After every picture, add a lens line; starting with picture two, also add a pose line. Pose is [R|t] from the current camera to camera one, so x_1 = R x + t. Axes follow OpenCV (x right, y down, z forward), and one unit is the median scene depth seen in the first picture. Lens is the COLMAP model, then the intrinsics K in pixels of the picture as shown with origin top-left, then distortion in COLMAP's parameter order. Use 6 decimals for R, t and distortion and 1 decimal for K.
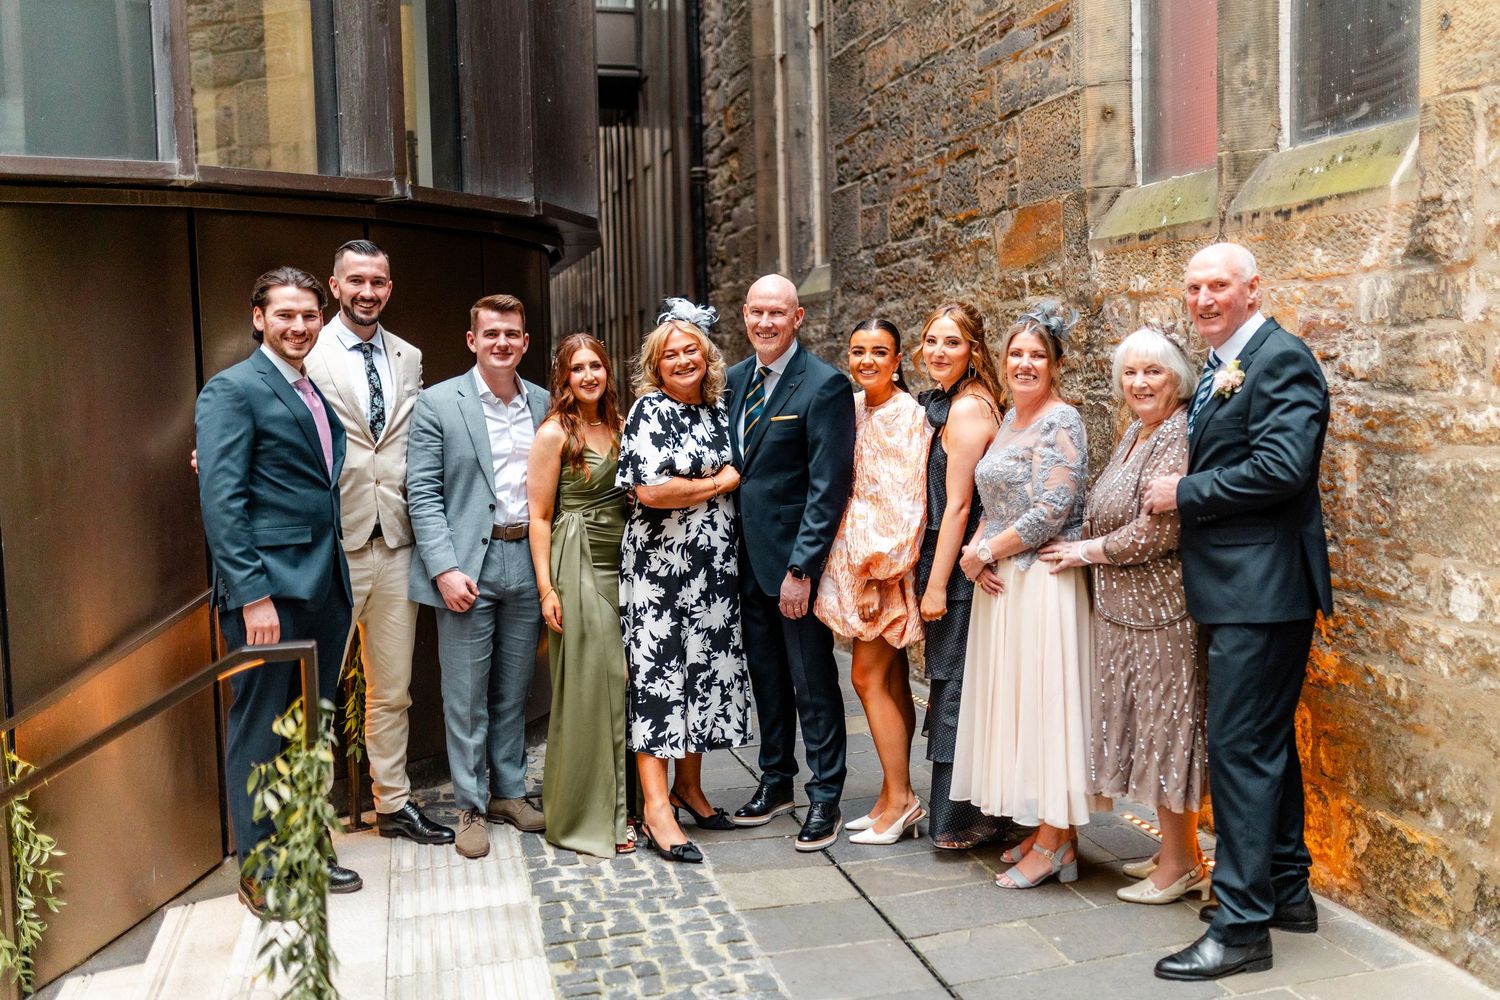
lens RADIAL K [[1523.2, 0, 750.2], [0, 1523.2, 503.3], [0, 0, 1]] dist [-0.004476, 0.000000]
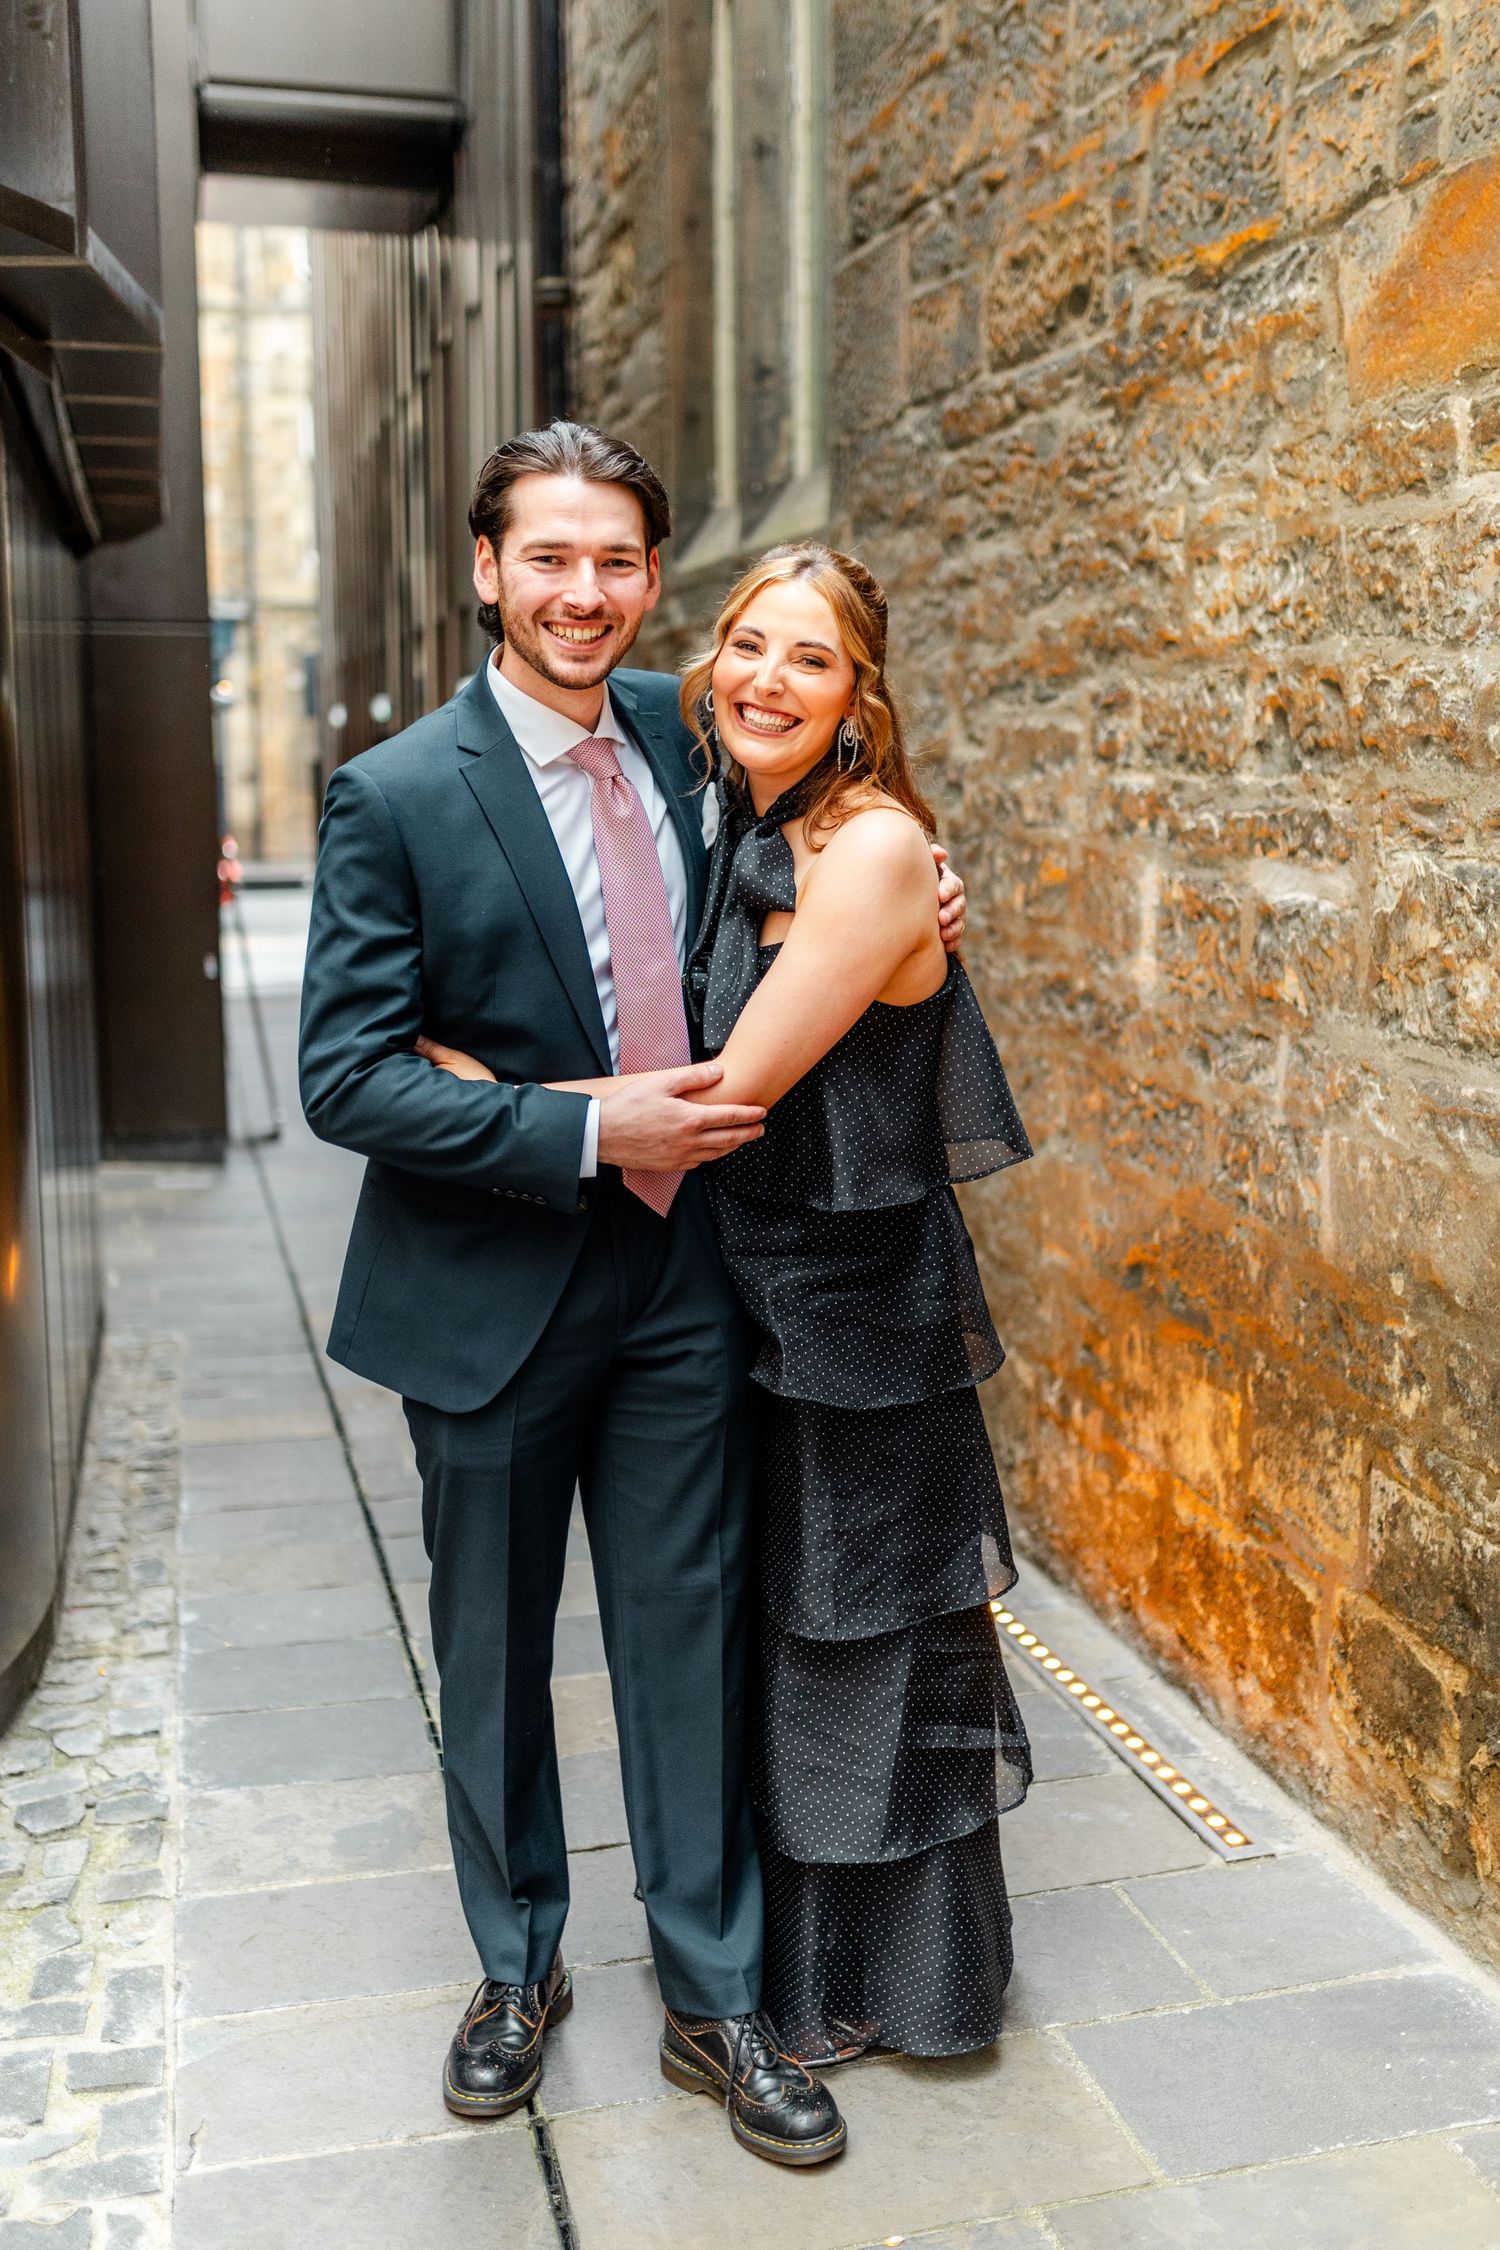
lens RADIAL K [[2284.9, 0, 755.4], [0, 2284.9, 1124.8], [0, 0, 1]] dist [-0.004476, 0.000000]
pose [[0.999739, 0.019011, 0.012652, 0.041229], [-0.019944, 0.996737, 0.078215, -0.042265], [-0.011124, -0.078447, 0.996856, 0.548949]]
